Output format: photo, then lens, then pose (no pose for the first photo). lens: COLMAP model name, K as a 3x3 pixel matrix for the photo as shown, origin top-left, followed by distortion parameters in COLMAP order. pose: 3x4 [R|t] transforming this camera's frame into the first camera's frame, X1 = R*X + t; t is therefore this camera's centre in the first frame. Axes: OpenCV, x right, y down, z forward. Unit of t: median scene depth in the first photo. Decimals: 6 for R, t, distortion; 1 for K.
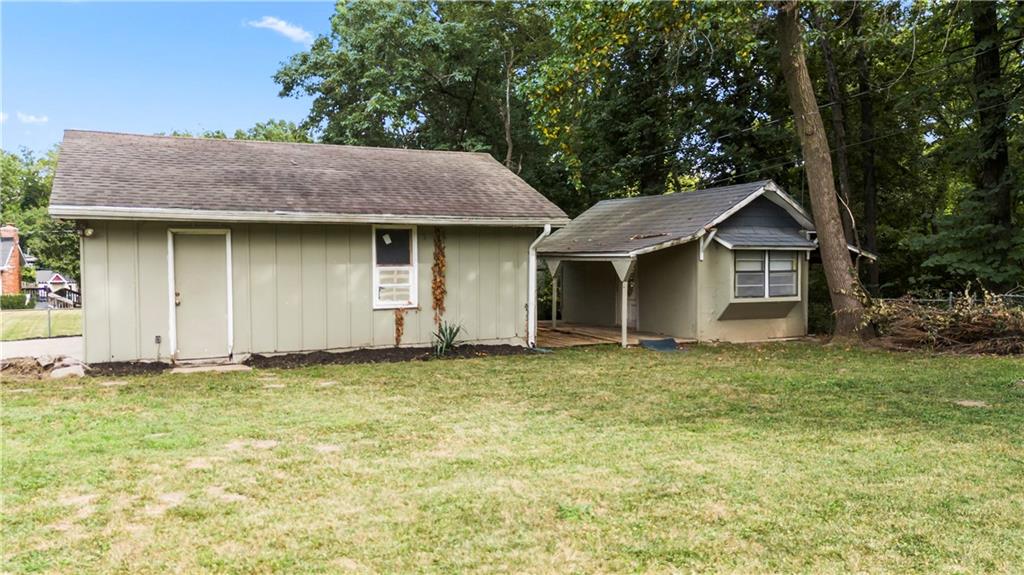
lens RADIAL K [[770.8, 0, 511.7], [0, 770.8, 286.6], [0, 0, 1]] dist [0.039958, -0.048002]
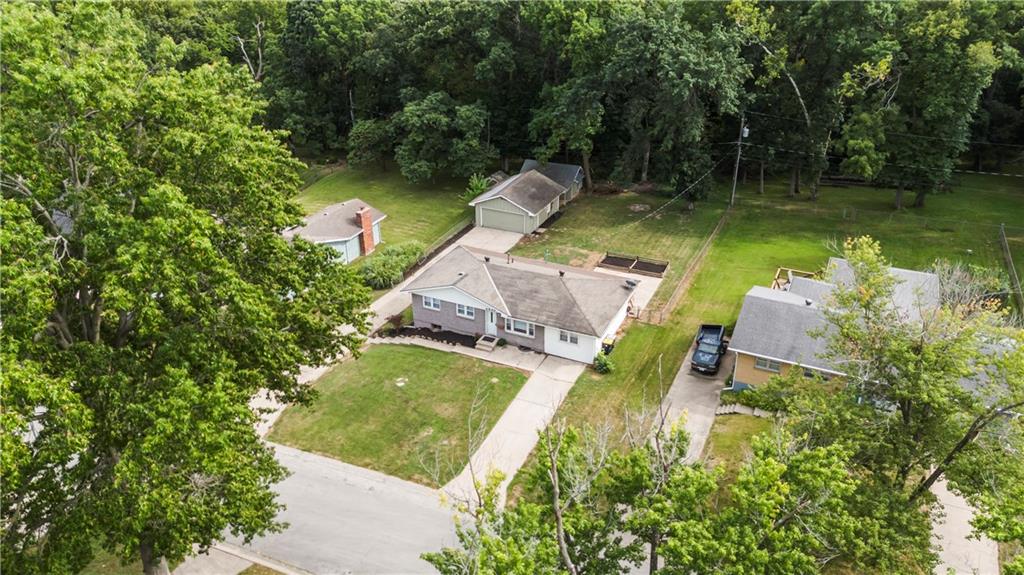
lens RADIAL K [[770.8, 0, 513.1], [0, 770.8, 293.0], [0, 0, 1]] dist [0.039958, -0.048002]
pose [[0.753737, -0.302467, 0.583433, -3.759024], [0.029088, 0.902273, 0.430183, -1.845662], [-0.656532, -0.307274, 0.688875, -2.883278]]
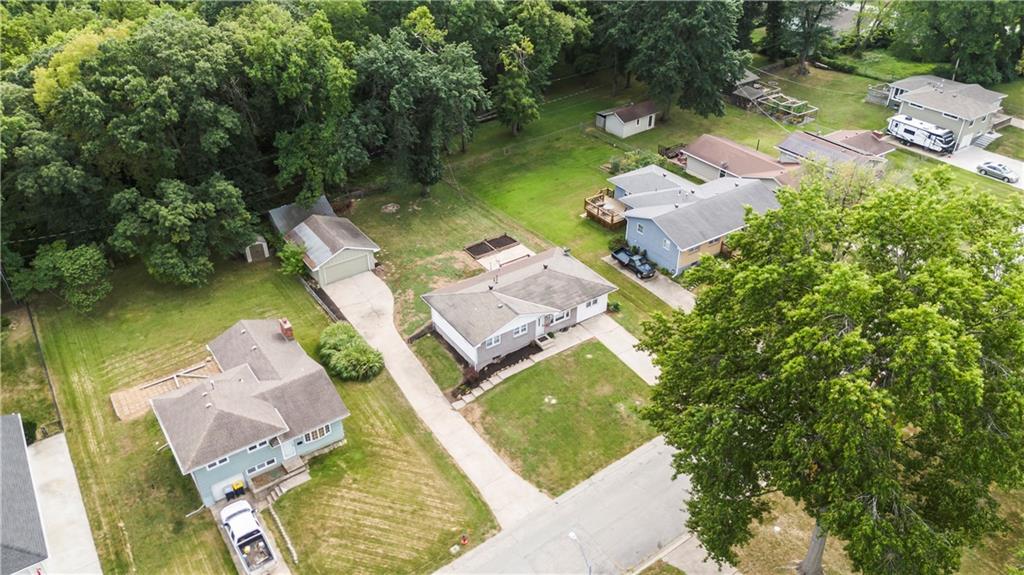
lens RADIAL K [[770.8, 0, 512.4], [0, 770.8, 280.2], [0, 0, 1]] dist [0.039958, -0.048002]
pose [[-0.188204, -0.542932, 0.818416, -5.459687], [0.043155, 0.827930, 0.559168, -3.046466], [-0.981181, 0.140556, -0.132389, 0.667217]]
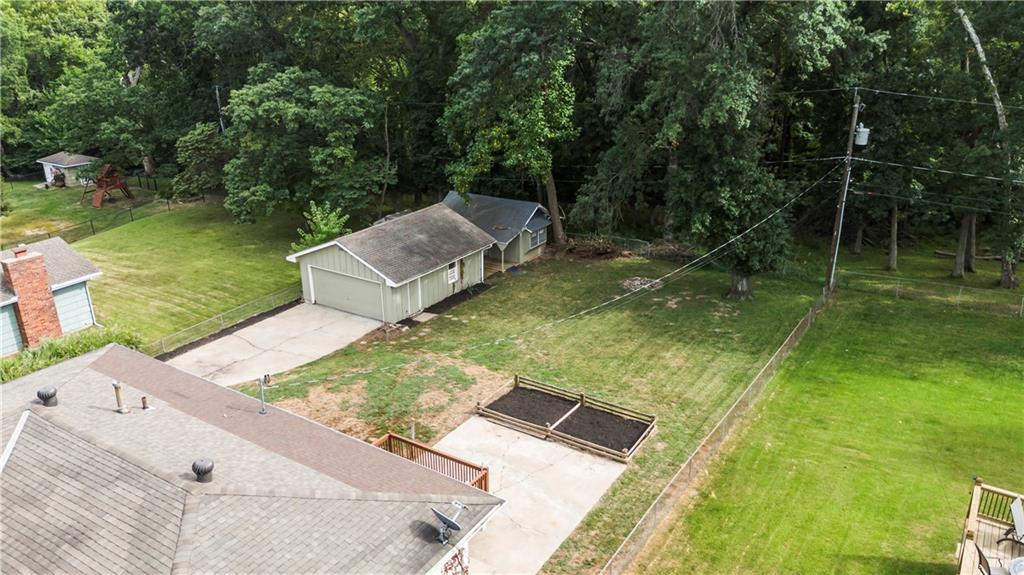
lens RADIAL K [[770.8, 0, 506.6], [0, 770.8, 278.9], [0, 0, 1]] dist [0.039958, -0.048002]
pose [[0.839954, -0.188330, 0.508929, -1.413981], [0.025448, 0.950484, 0.309728, -0.855609], [-0.542061, -0.247206, 0.803156, -1.414476]]
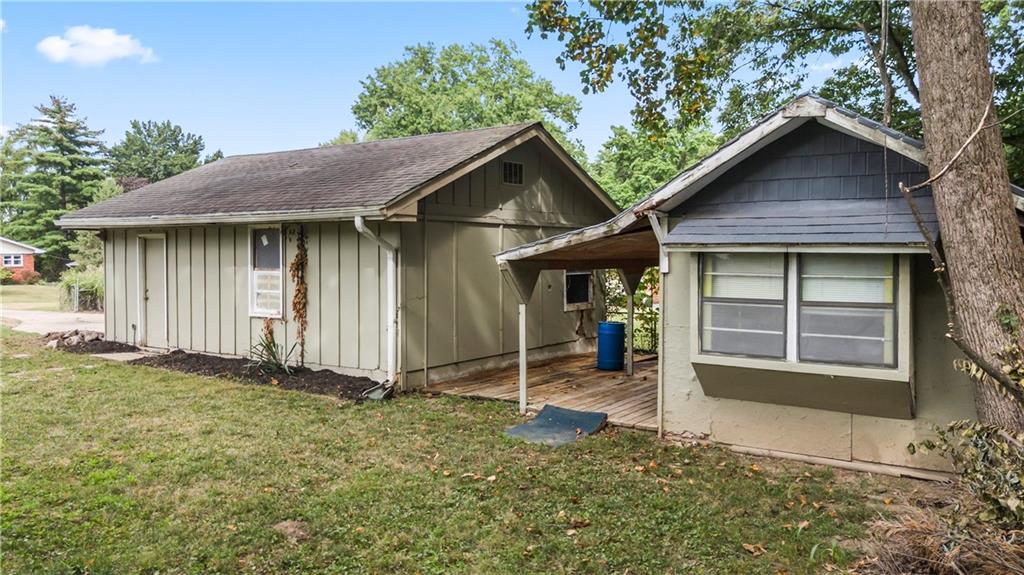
lens RADIAL K [[770.8, 0, 513.6], [0, 770.8, 278.6], [0, 0, 1]] dist [0.039958, -0.048002]
pose [[0.521286, 0.031809, -0.852789, 0.725950], [-0.039305, 0.999140, 0.013241, -0.037994], [0.852476, 0.026617, 0.522088, 0.743270]]
